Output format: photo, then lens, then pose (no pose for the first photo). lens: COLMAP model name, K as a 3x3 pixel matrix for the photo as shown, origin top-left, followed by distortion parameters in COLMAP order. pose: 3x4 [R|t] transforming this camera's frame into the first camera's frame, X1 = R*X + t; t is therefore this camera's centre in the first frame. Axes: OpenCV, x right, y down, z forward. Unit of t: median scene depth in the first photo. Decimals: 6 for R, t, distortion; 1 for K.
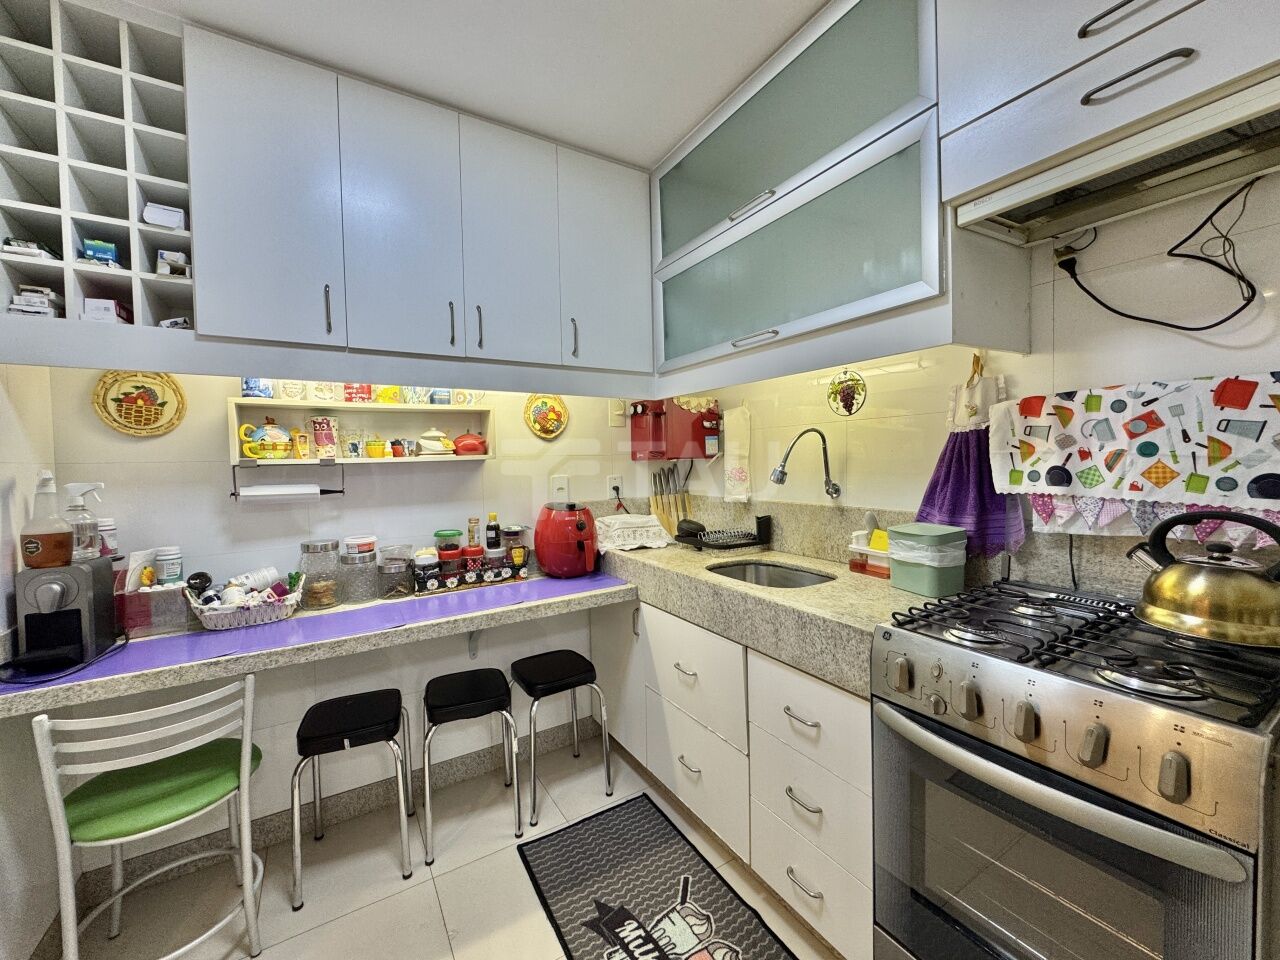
lens RADIAL K [[512.3, 0, 640.9], [0, 512.3, 477.9], [0, 0, 1]] dist [-0.002563, -0.000089]
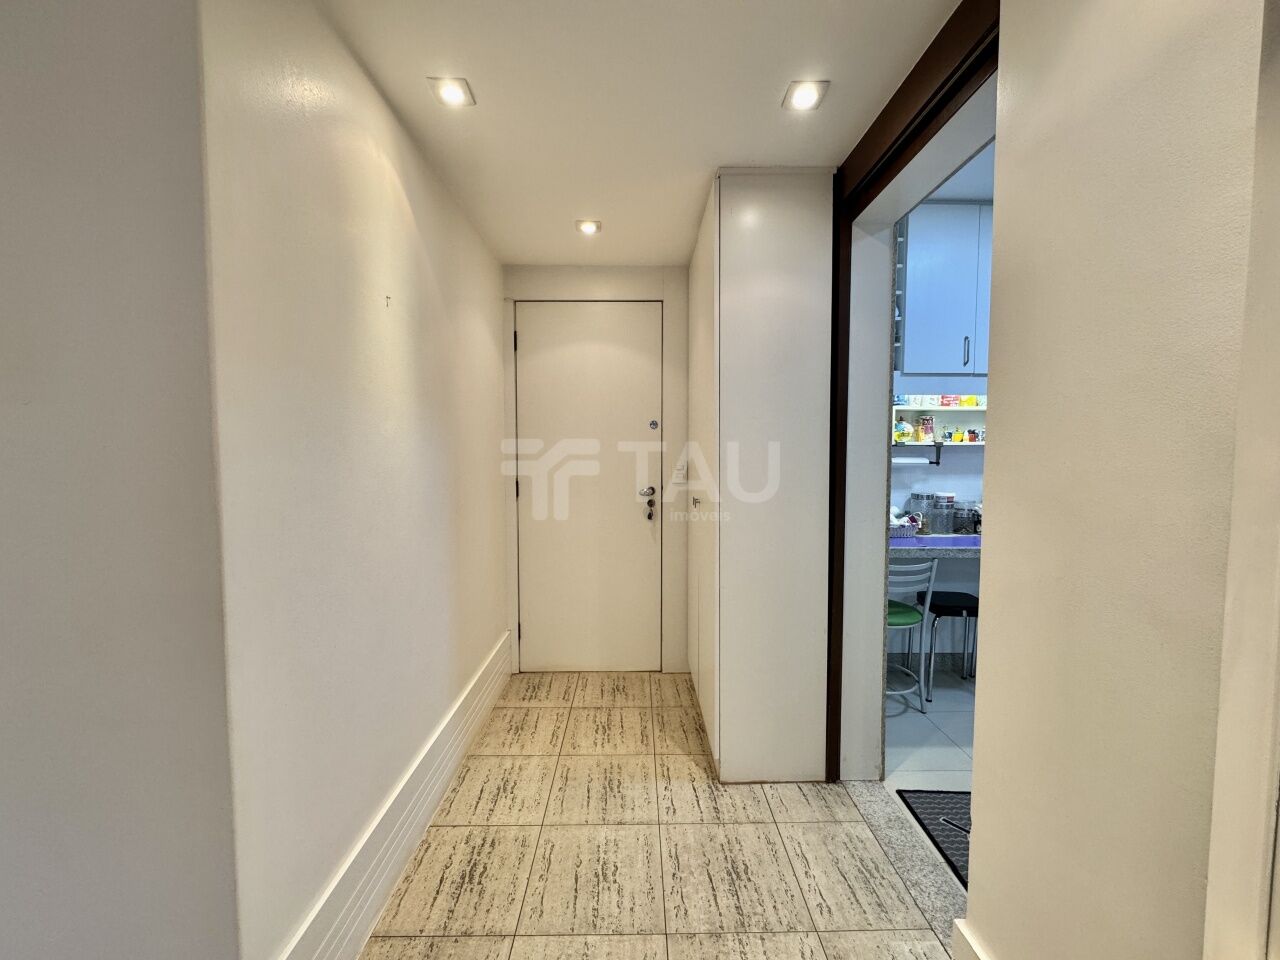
lens RADIAL K [[512.3, 0, 640.9], [0, 512.3, 477.9], [0, 0, 1]] dist [-0.002563, -0.000089]
pose [[0.856590, 0.049749, -0.513593, -0.659613], [-0.036159, 0.998682, 0.036429, 0.057778], [0.514729, -0.012634, 0.857260, -0.990223]]
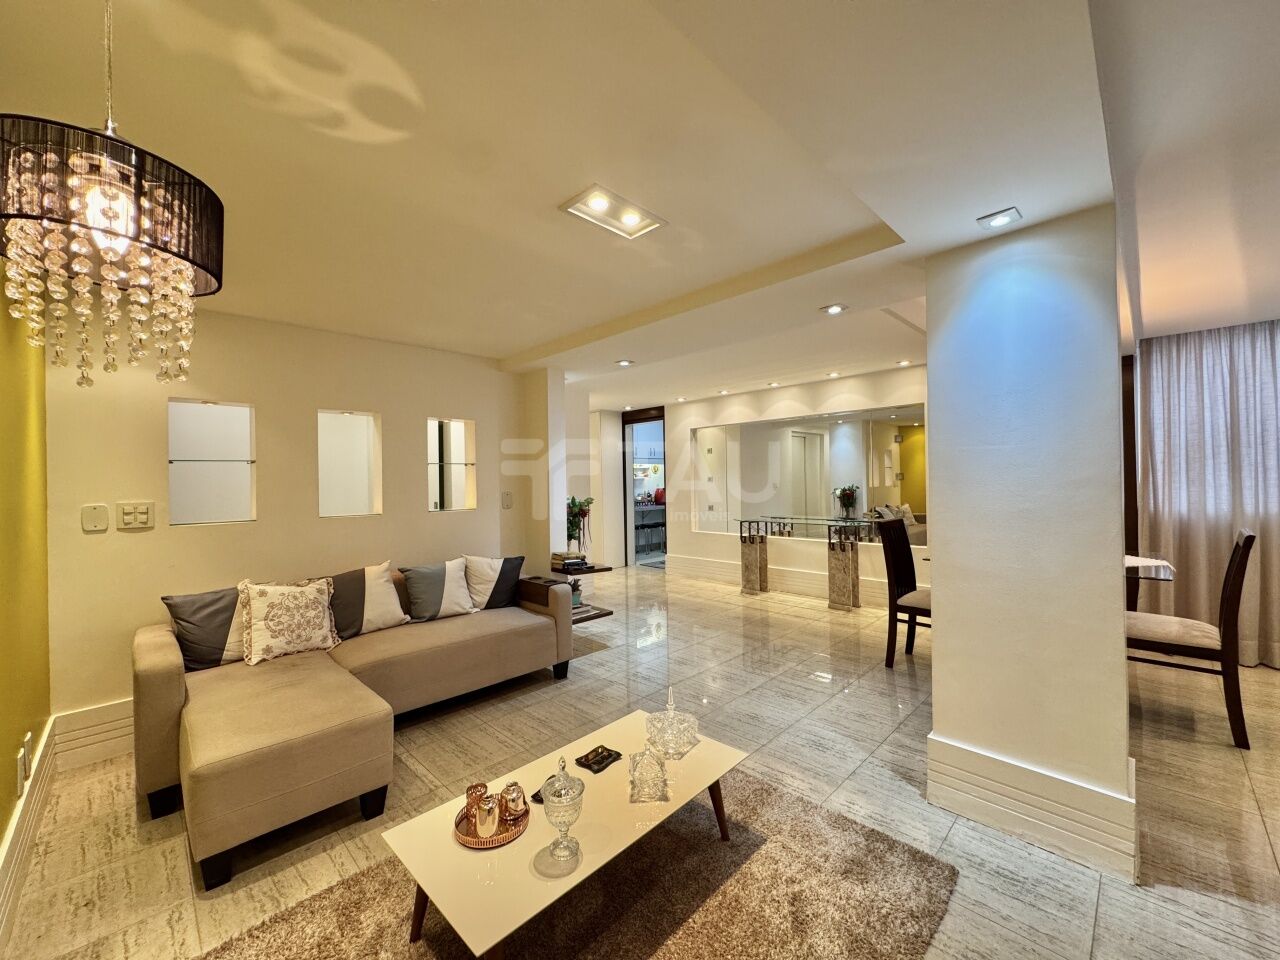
lens RADIAL K [[512.3, 0, 640.9], [0, 512.3, 477.9], [0, 0, 1]] dist [-0.002563, -0.000089]
pose [[0.973652, 0.007476, 0.227916, -1.907778], [0.001920, 0.999158, -0.040973, 0.201414], [-0.228031, 0.040331, 0.972818, -4.668669]]
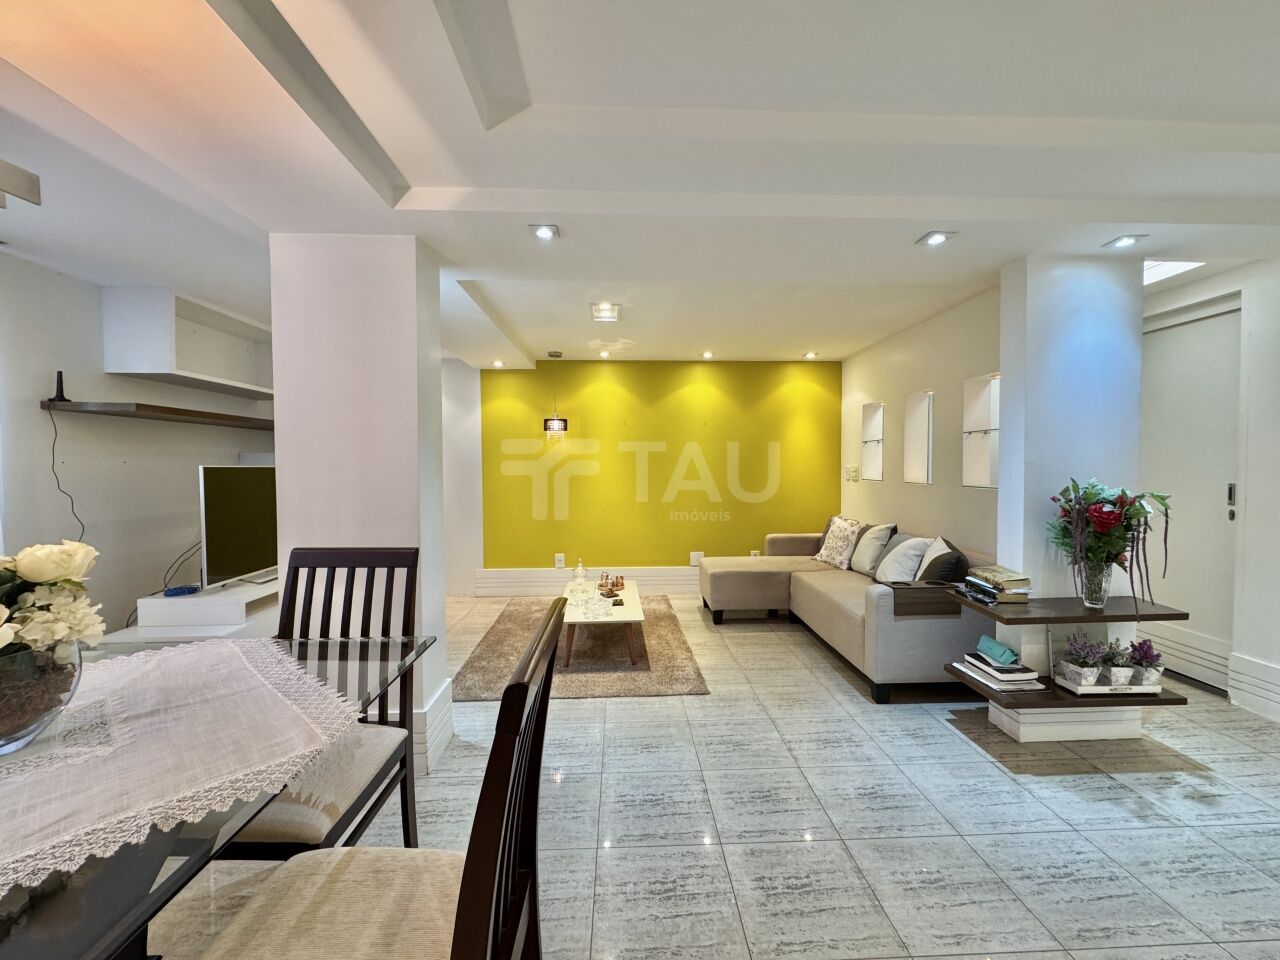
lens RADIAL K [[512.3, 0, 640.9], [0, 512.3, 477.9], [0, 0, 1]] dist [-0.002563, -0.000089]
pose [[-0.491086, 0.047691, -0.869805, 0.207548], [-0.010929, 0.998084, 0.060894, 0.107466], [0.871042, 0.039410, -0.489624, -2.230498]]
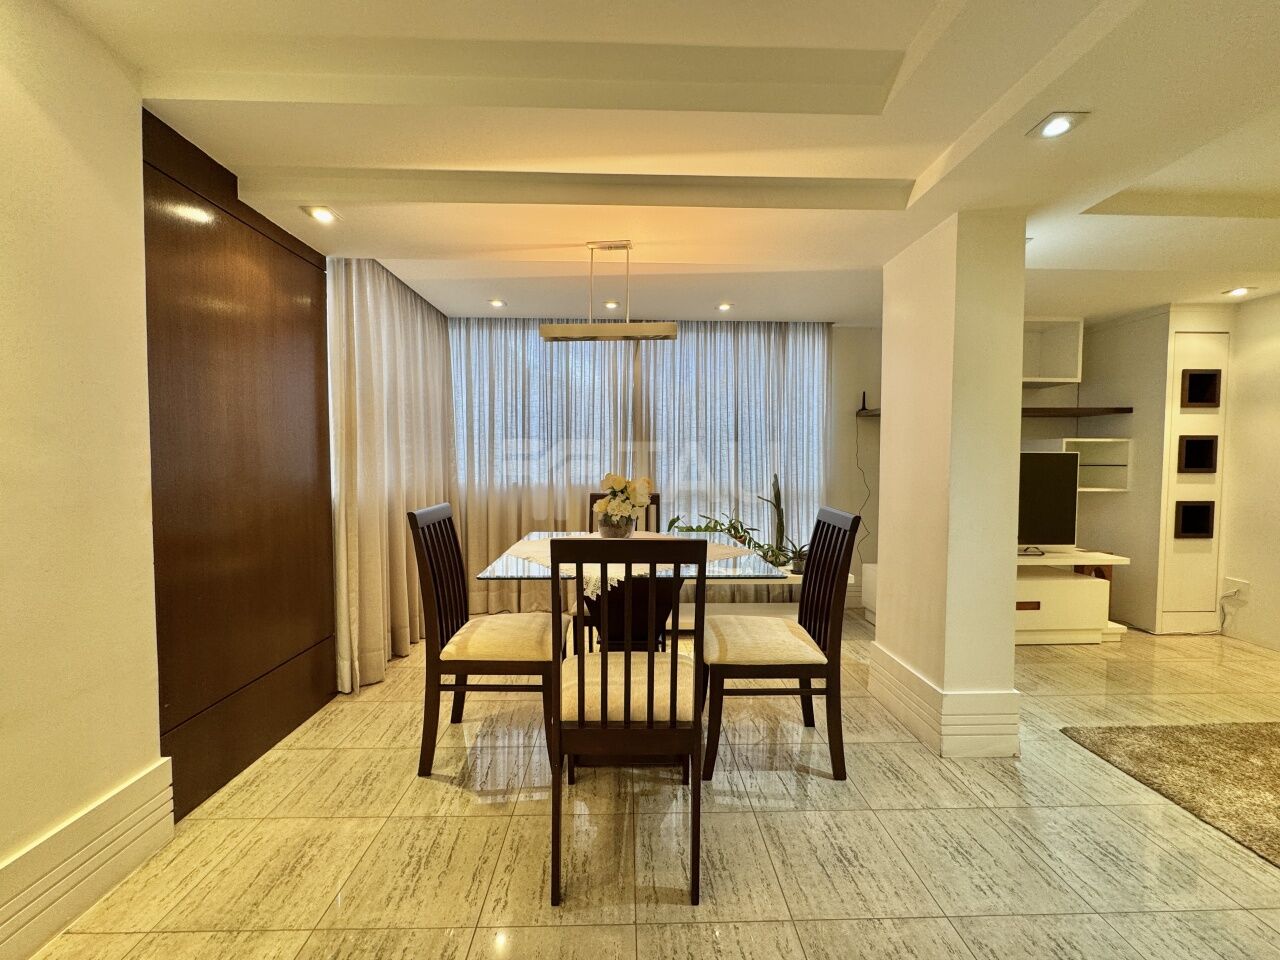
lens RADIAL K [[509.3, 0, 638.0], [0, 509.3, 478.3], [0, 0, 1]] dist [-0.003469, -0.000266]
pose [[-0.864108, 0.001999, 0.503303, -0.655086], [0.033019, 0.998063, 0.052725, 0.151620], [-0.502223, 0.062178, -0.862500, -1.840135]]
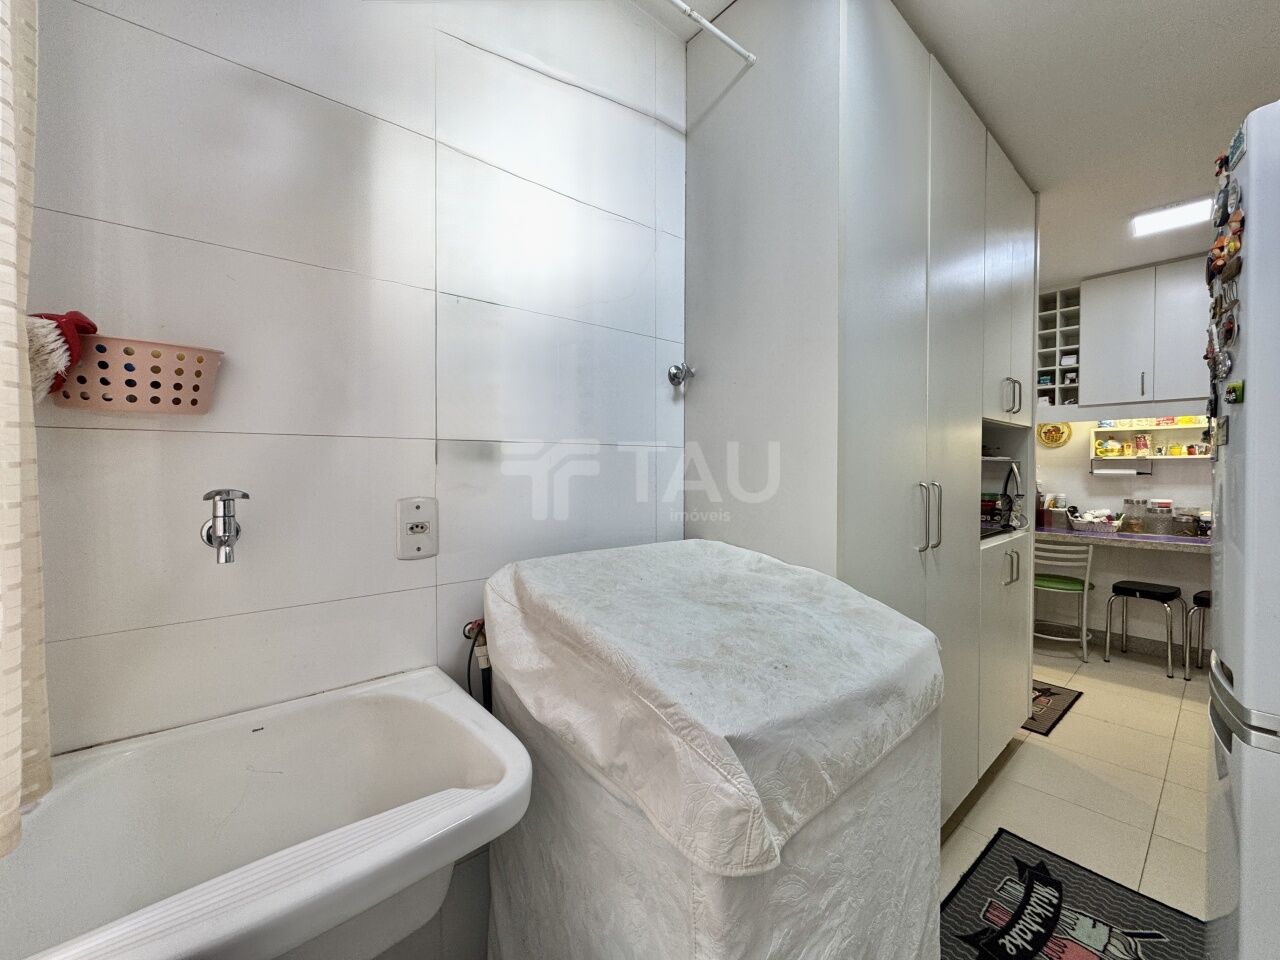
lens RADIAL K [[512.3, 0, 640.9], [0, 512.3, 477.9], [0, 0, 1]] dist [-0.002563, -0.000089]
pose [[0.154184, 0.046150, -0.986964, 1.159819], [-0.030685, 0.998650, 0.041903, 0.024604], [0.987566, 0.023824, 0.155392, -1.349308]]
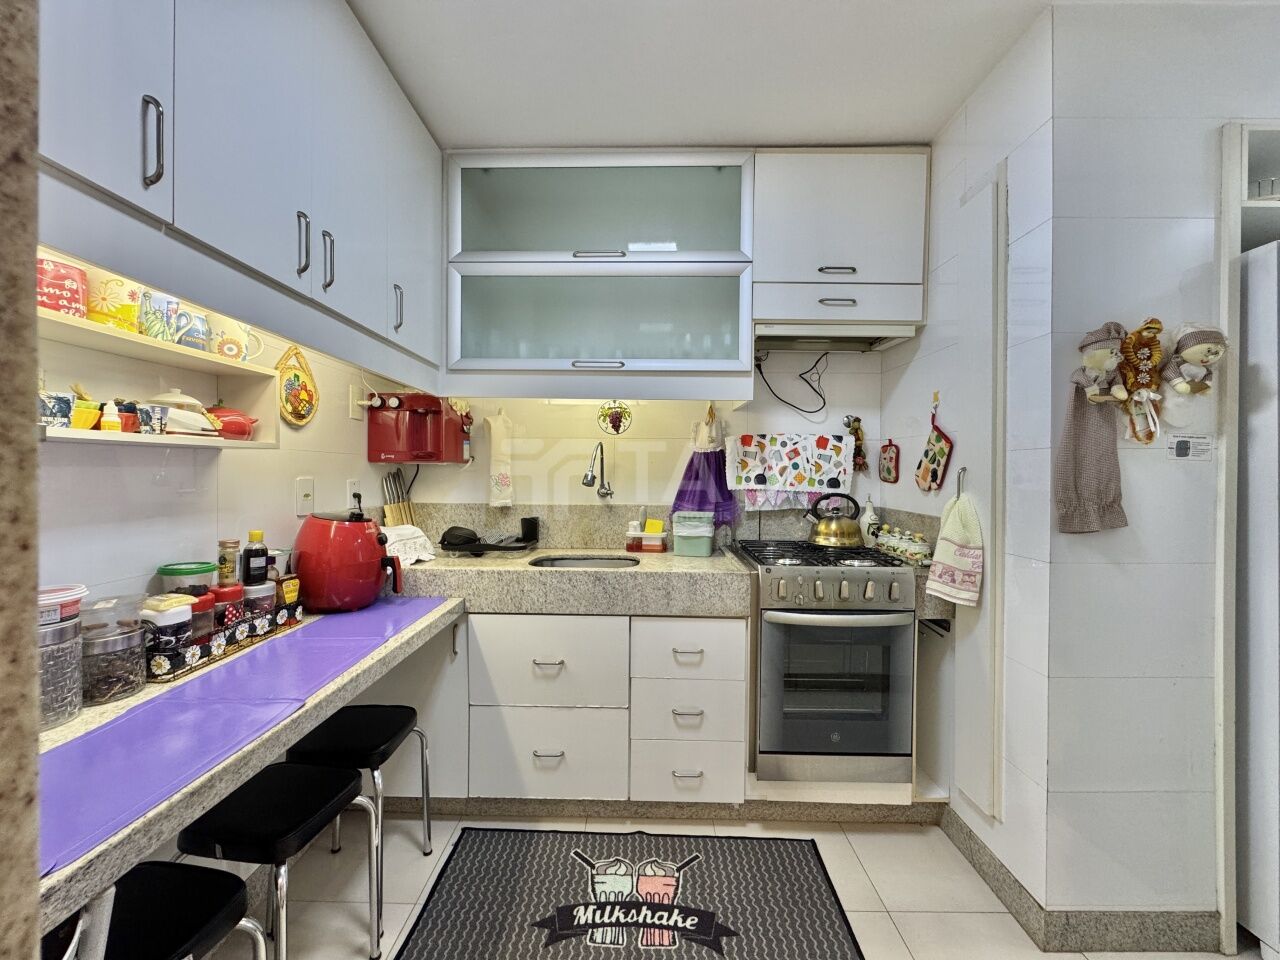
lens RADIAL K [[512.3, 0, 640.9], [0, 512.3, 477.9], [0, 0, 1]] dist [-0.002563, -0.000089]
pose [[0.531120, 0.020558, 0.847047, -0.802011], [0.010672, 0.999464, -0.030949, 0.036184], [-0.847229, 0.025477, 0.530616, 0.312602]]
